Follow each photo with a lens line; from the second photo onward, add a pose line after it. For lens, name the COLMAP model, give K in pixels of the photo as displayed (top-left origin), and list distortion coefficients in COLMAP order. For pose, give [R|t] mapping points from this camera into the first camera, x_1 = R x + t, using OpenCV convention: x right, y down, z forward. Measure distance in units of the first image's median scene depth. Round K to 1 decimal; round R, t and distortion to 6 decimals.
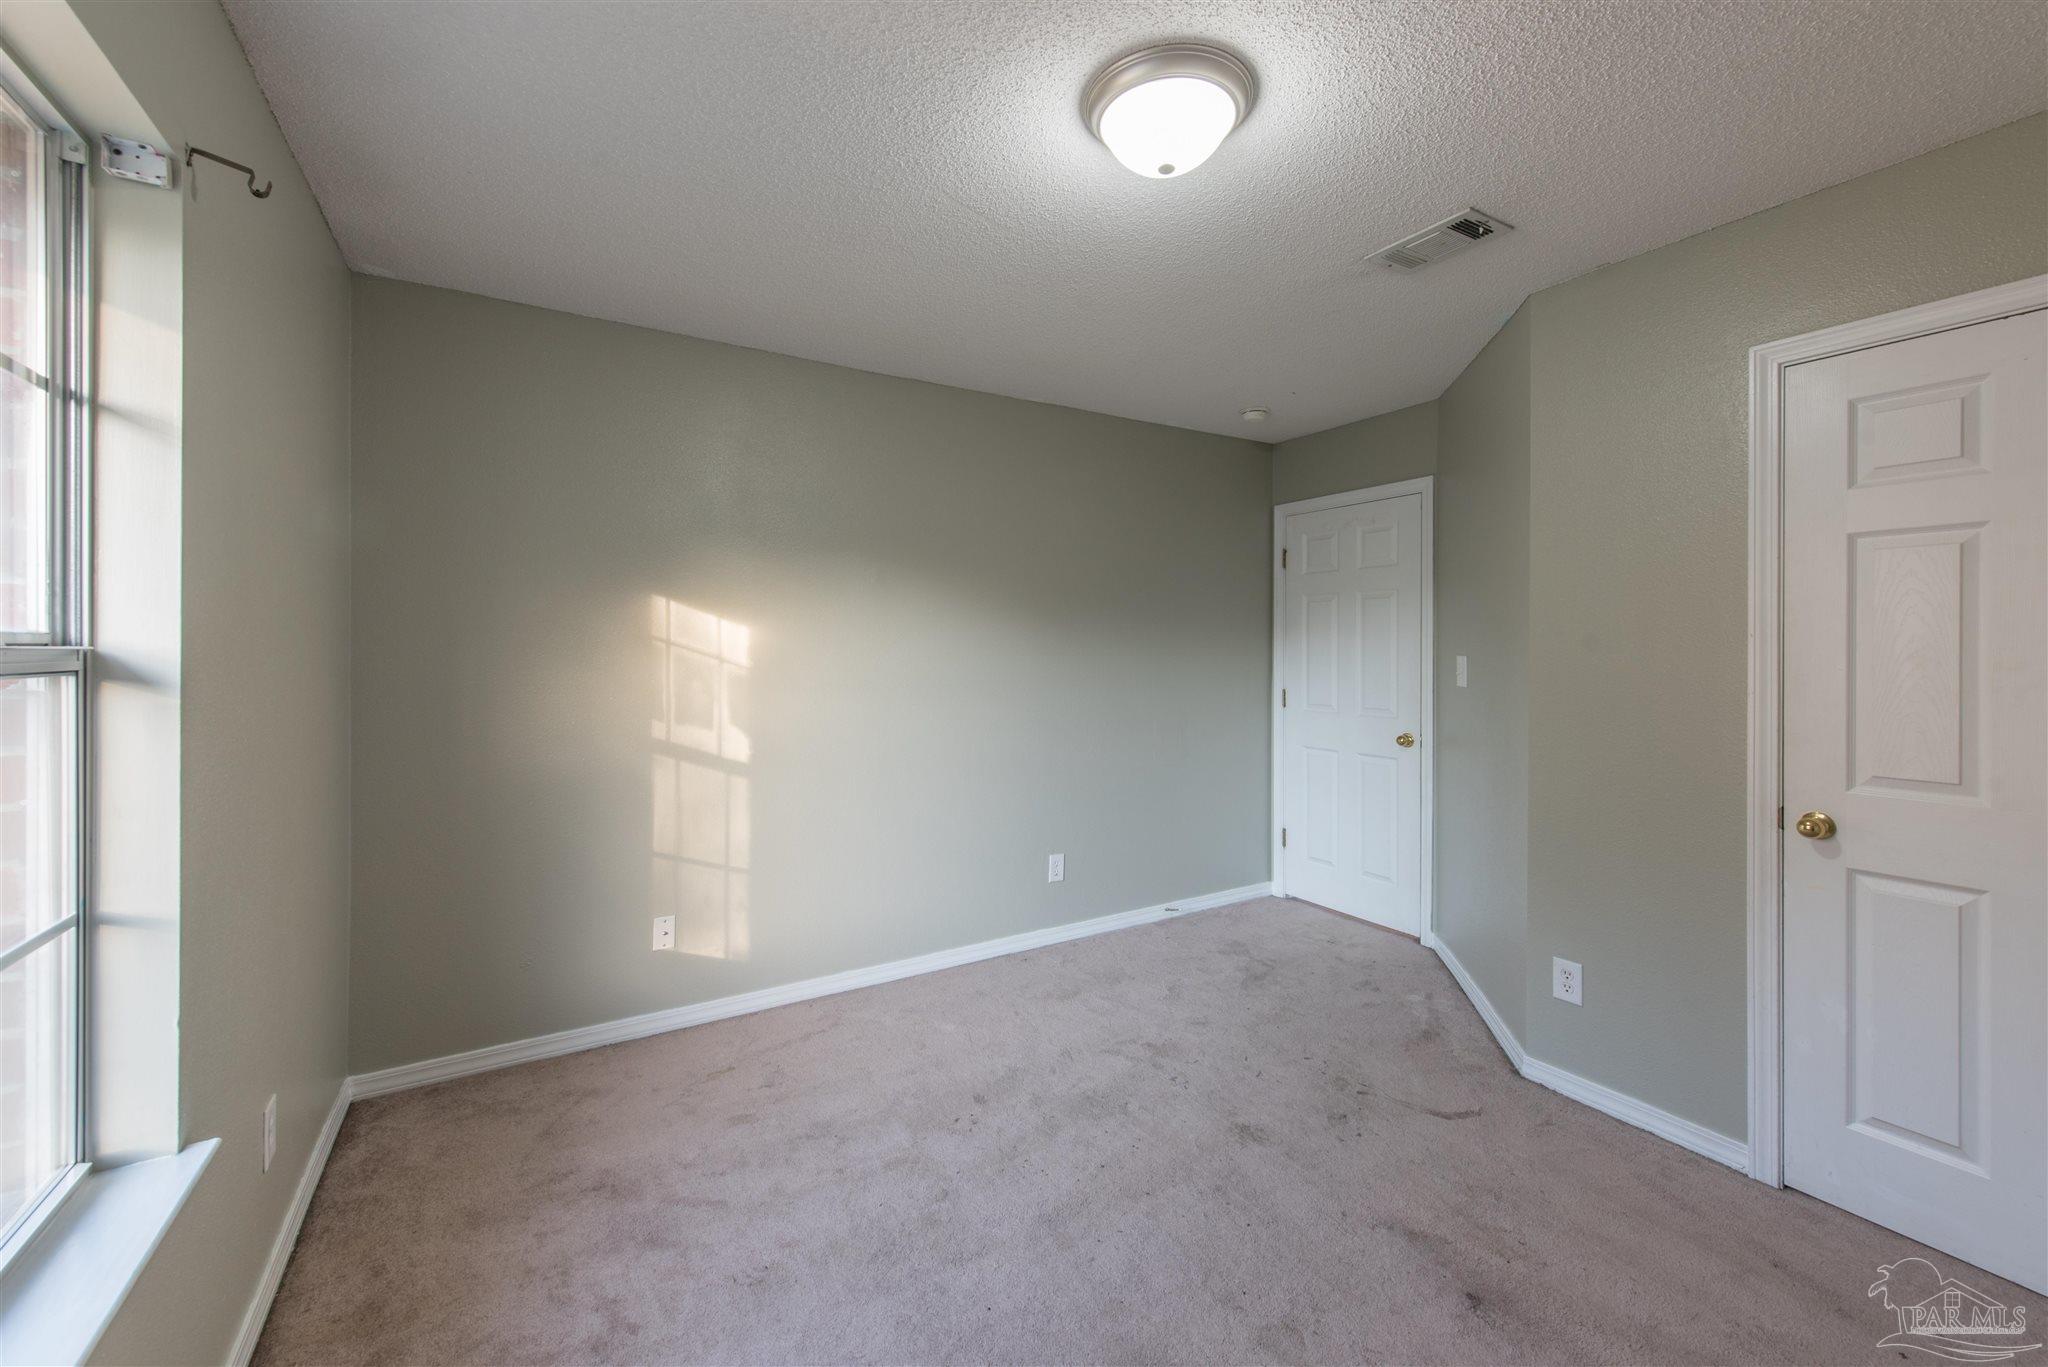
lens RADIAL K [[819.2, 0, 1018.6], [0, 819.2, 644.3], [0, 0, 1]] dist [0.000823, -0.000031]
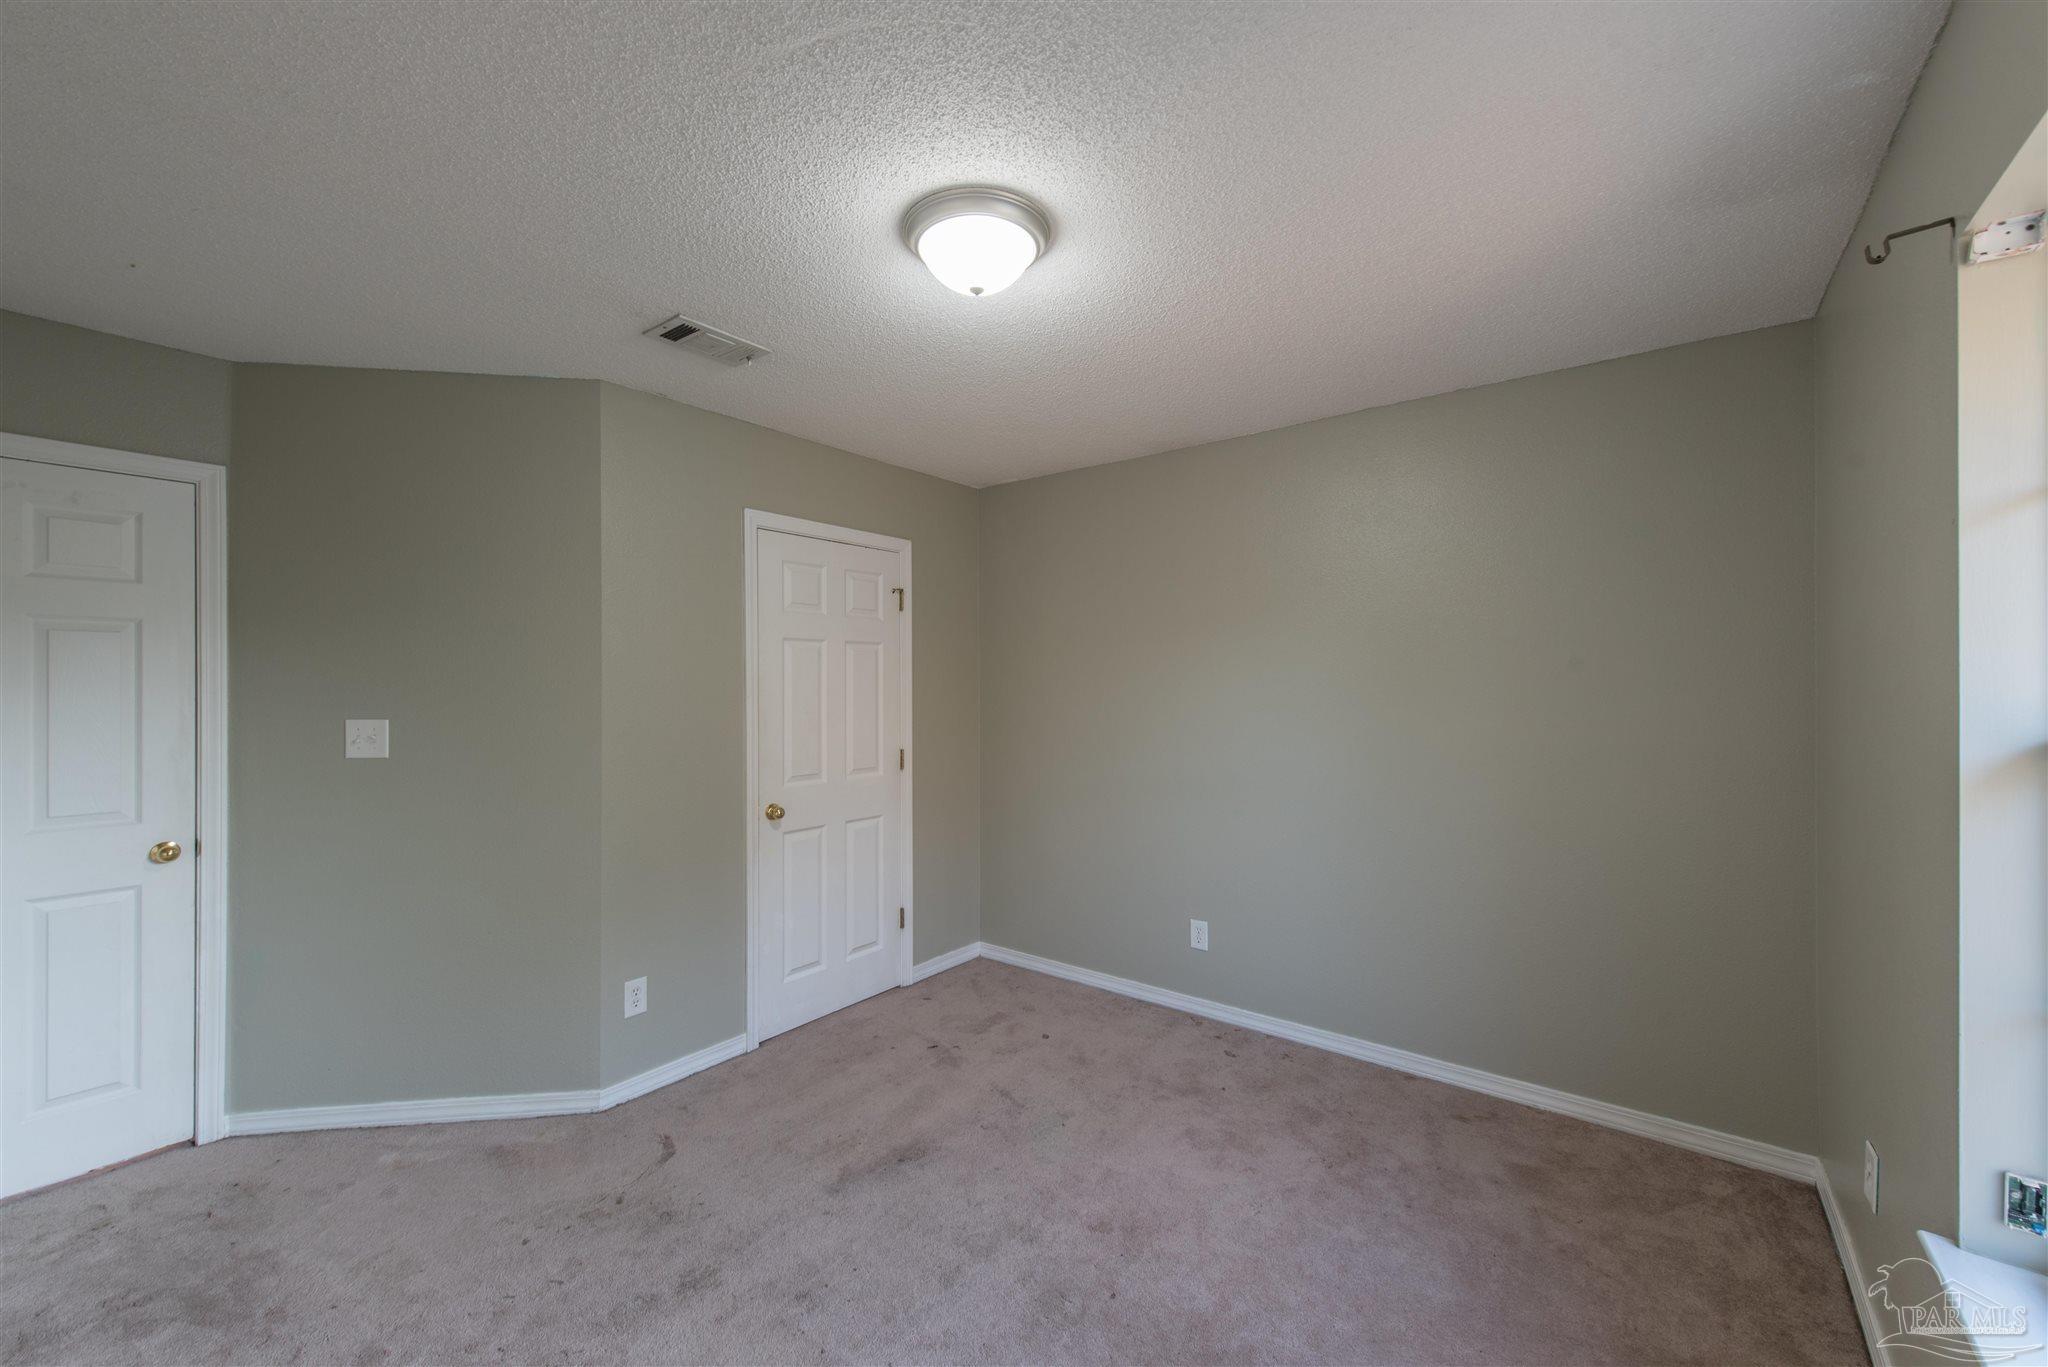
lens RADIAL K [[803.5, 0, 1024.0], [0, 803.5, 683.5], [0, 0, 1]] dist [0.001300, -0.000065]
pose [[-0.367031, -0.003213, 0.930203, -0.608479], [-0.003185, 0.999993, 0.002198, -0.036683], [-0.930203, -0.002156, -0.367039, 0.950428]]
